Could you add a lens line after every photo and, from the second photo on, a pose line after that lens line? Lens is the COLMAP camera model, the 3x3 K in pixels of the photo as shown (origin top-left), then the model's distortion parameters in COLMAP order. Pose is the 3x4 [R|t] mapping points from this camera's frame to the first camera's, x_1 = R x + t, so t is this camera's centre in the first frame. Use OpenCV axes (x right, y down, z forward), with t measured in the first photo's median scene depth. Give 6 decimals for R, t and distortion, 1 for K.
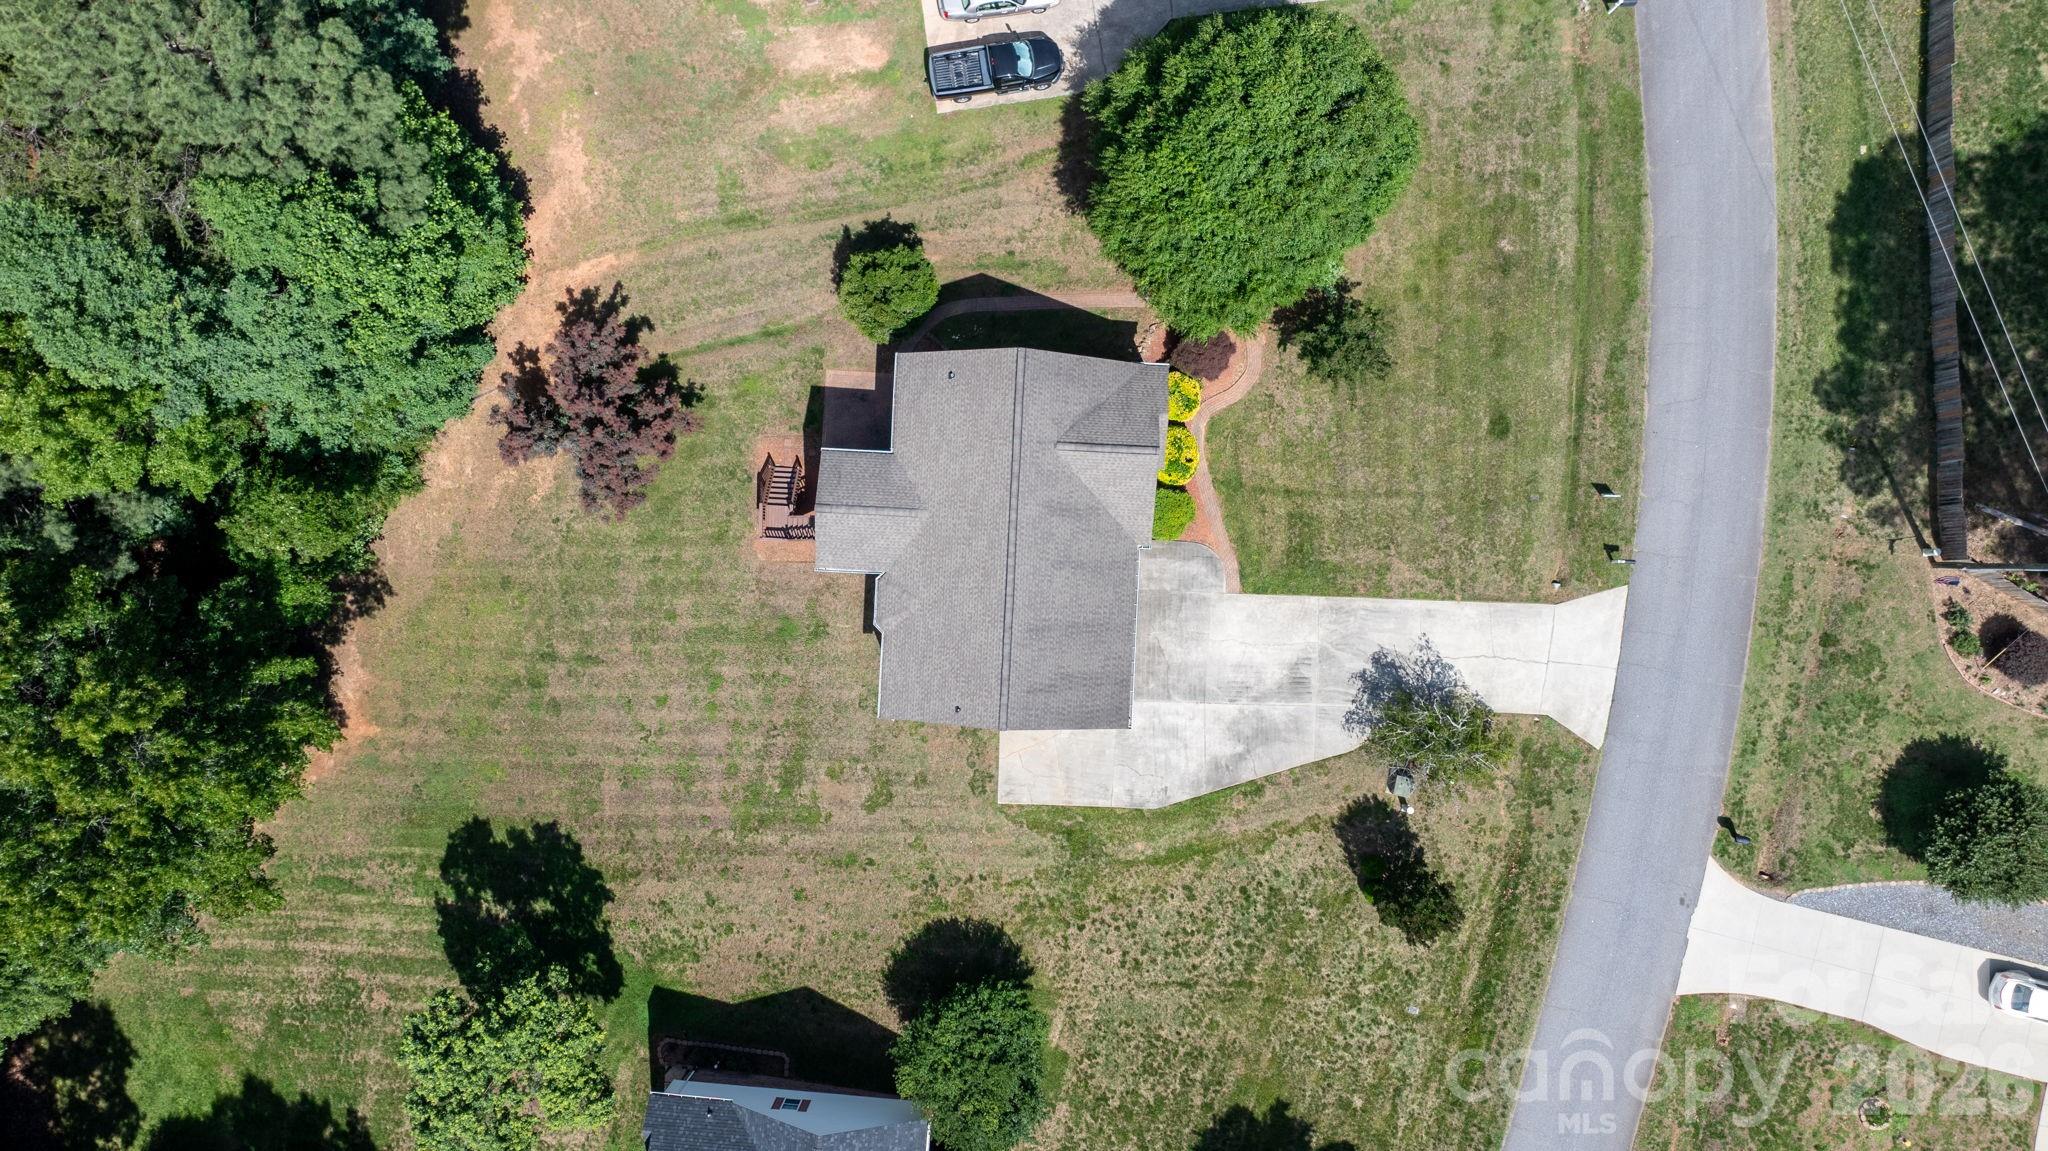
lens RADIAL K [[1443.6, 0, 1024.0], [0, 1443.6, 575.5], [0, 0, 1]] dist [-0.014214, 0.013916]
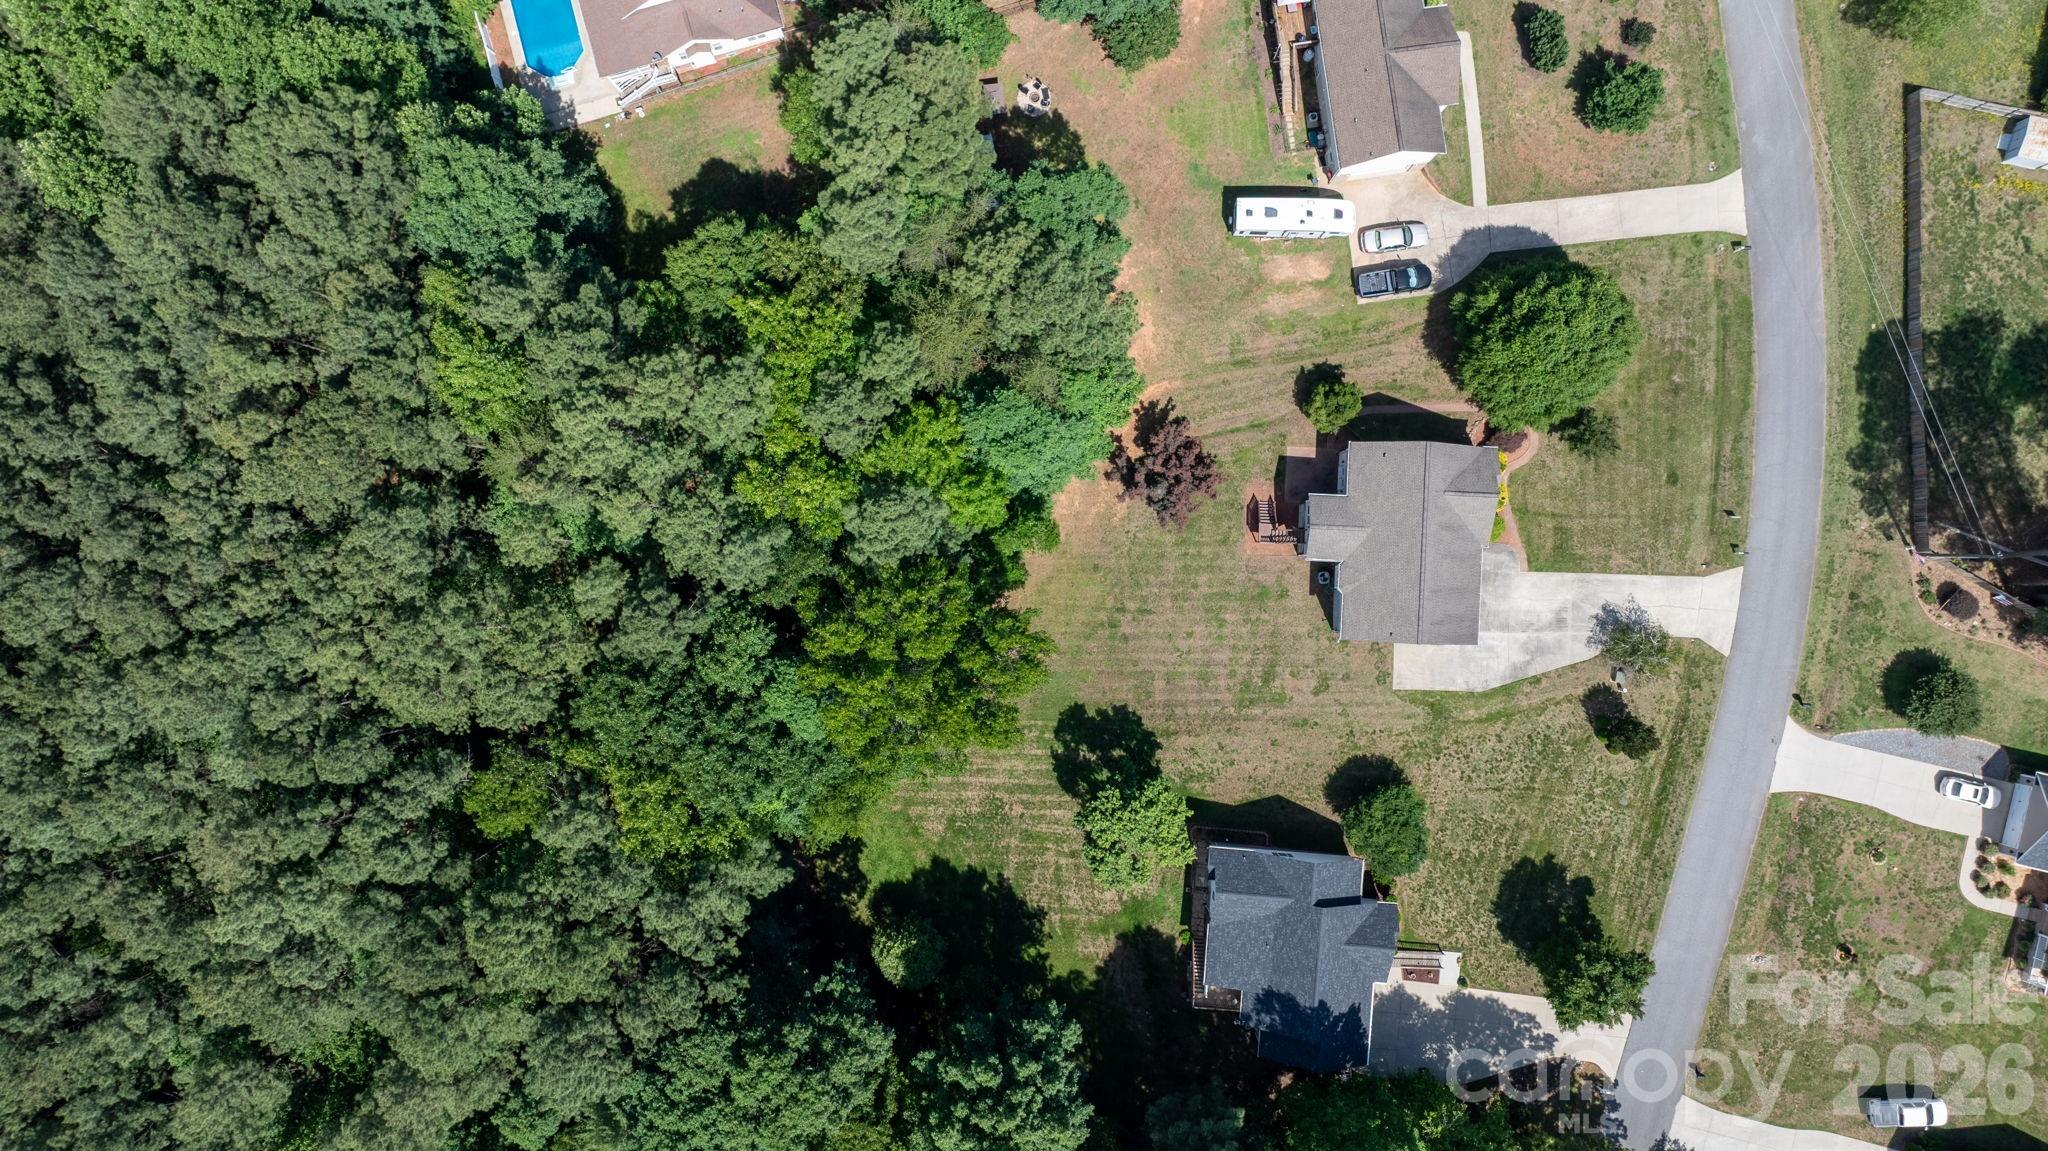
lens RADIAL K [[1461.6, 0, 1024.0], [0, 1461.6, 575.5], [0, 0, 1]] dist [0.003736, -0.003646]
pose [[0.999922, -0.004413, 0.011681, -0.501324], [0.004284, 0.999930, 0.011062, -0.005734], [-0.011729, -0.011011, 0.999871, -0.819630]]
